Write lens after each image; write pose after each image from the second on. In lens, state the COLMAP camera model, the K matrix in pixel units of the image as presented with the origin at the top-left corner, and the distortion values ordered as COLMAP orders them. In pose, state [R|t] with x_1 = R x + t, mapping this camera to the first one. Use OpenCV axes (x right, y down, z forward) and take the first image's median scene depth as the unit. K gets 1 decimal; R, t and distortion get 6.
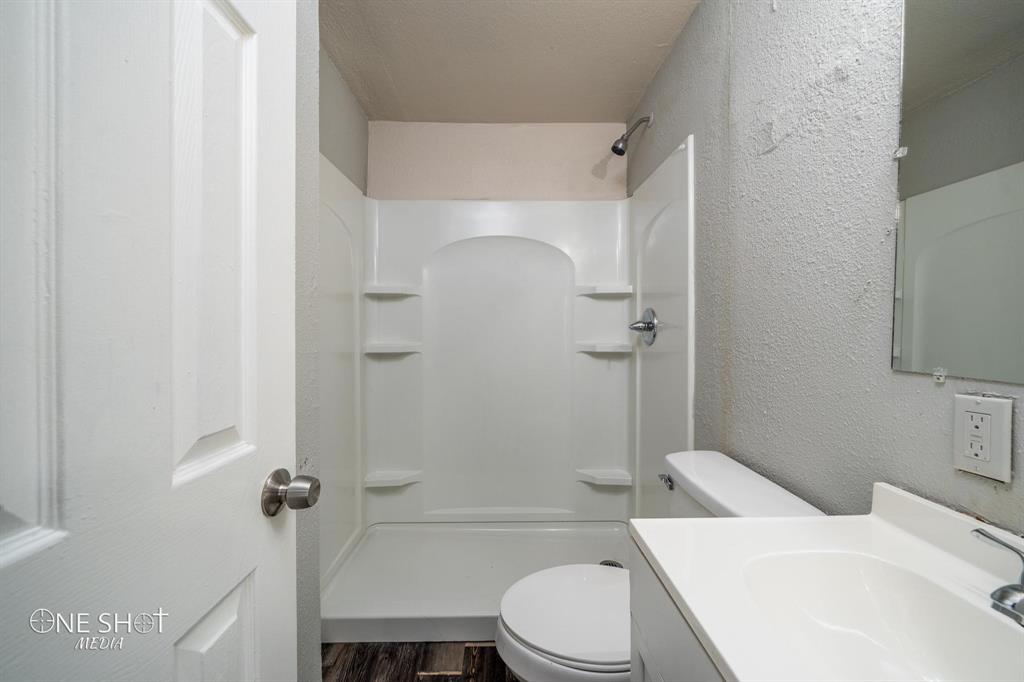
lens RADIAL K [[388.8, 0, 496.4], [0, 388.8, 337.2], [0, 0, 1]] dist [-0.003944, -0.000576]
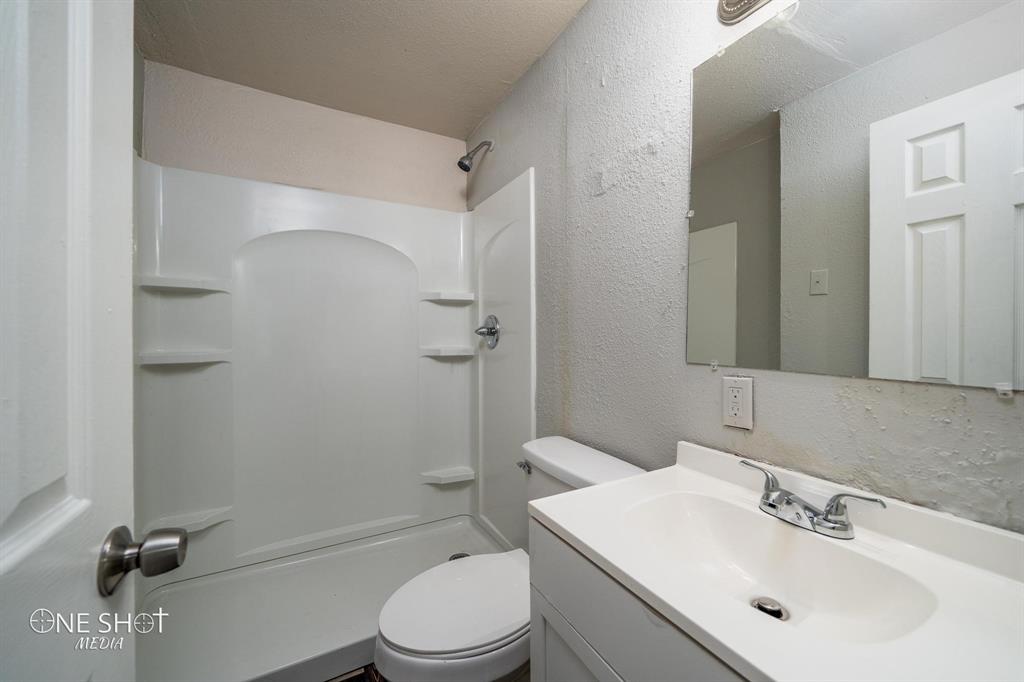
lens RADIAL K [[388.8, 0, 499.8], [0, 388.8, 340.4], [0, 0, 1]] dist [-0.003944, -0.000576]
pose [[0.884780, -0.005547, 0.465975, -0.181368], [0.007248, 0.999972, -0.001859, -0.000538], [-0.465952, 0.005022, 0.884796, 0.023509]]
